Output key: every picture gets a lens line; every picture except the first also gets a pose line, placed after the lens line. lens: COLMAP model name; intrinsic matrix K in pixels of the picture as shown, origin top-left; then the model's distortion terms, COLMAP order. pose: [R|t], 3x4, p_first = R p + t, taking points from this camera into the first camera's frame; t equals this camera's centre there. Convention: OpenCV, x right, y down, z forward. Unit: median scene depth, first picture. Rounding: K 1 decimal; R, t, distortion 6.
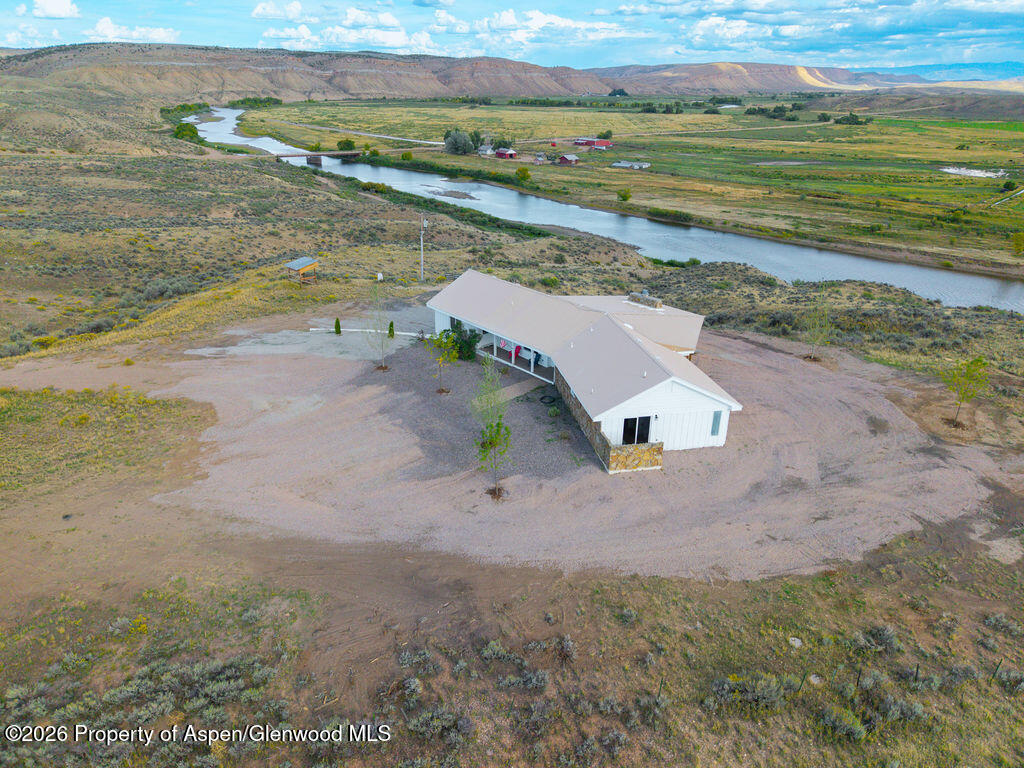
lens RADIAL K [[684.4, 0, 515.1], [0, 684.4, 394.8], [0, 0, 1]] dist [0.022541, -0.016373]
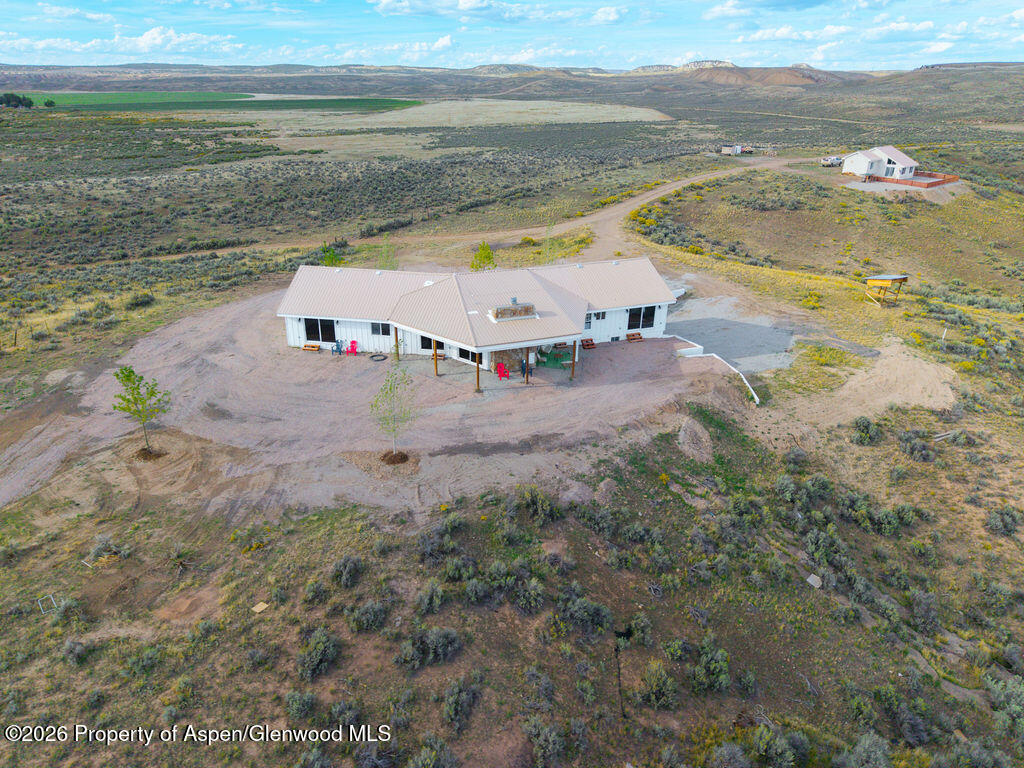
lens RADIAL K [[684.4, 0, 507.5], [0, 684.4, 374.5], [0, 0, 1]] dist [0.022541, -0.016373]
pose [[-0.350403, 0.350272, -0.868635, 1.198856], [-0.397984, 0.783857, 0.476631, -0.597431], [0.847836, 0.512716, -0.135263, 1.468793]]
